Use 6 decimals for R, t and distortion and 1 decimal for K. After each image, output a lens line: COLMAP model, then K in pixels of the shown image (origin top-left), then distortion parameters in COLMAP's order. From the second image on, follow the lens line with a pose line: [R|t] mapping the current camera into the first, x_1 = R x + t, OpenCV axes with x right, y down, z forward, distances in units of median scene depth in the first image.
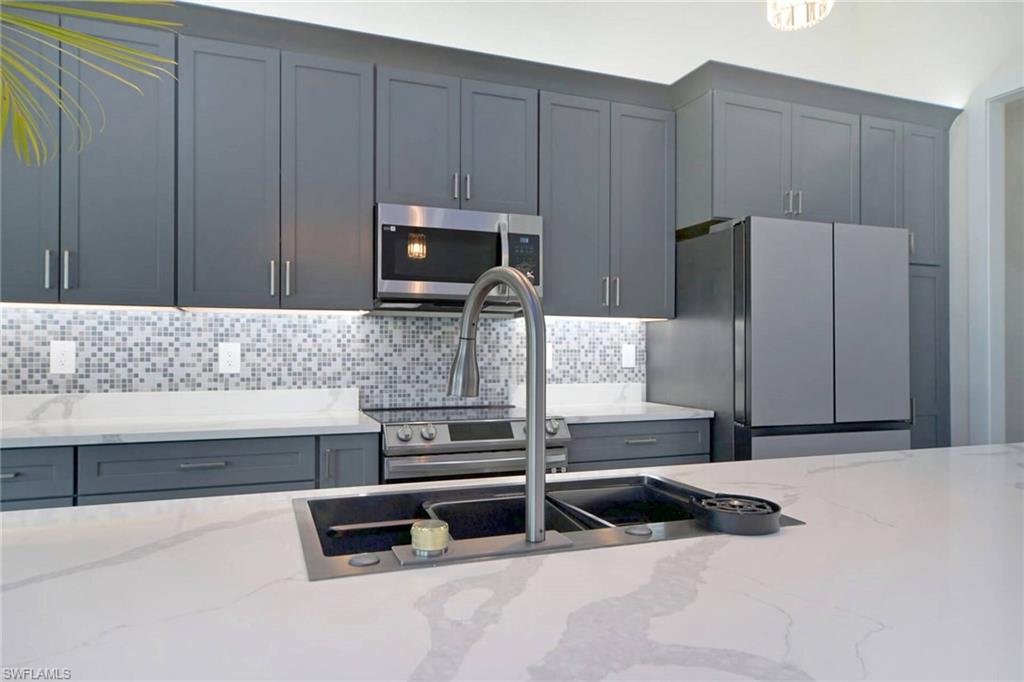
lens RADIAL K [[665.0, 0, 512.0], [0, 665.0, 341.0], [0, 0, 1]] dist [0.001928, 0.000920]
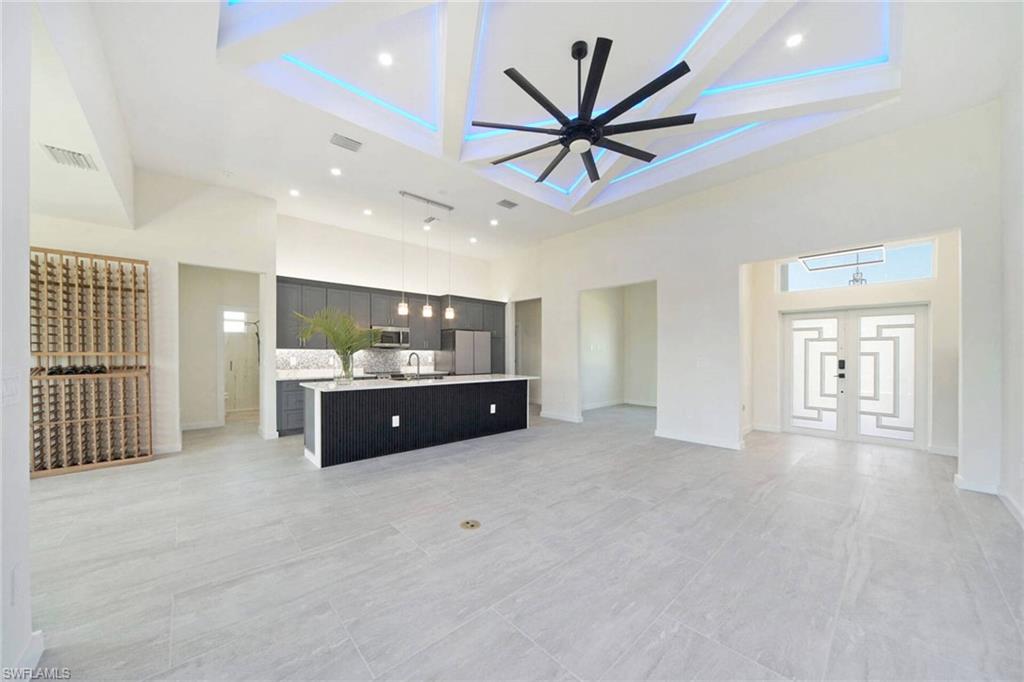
lens RADIAL K [[362.0, 0, 512.8], [0, 362.0, 355.8], [0, 0, 1]] dist [-0.015385, -0.000051]
pose [[0.928664, -0.002271, 0.370915, -0.199400], [-0.006016, 0.999757, 0.021184, -0.056262], [-0.370873, -0.021904, 0.928425, -1.407513]]
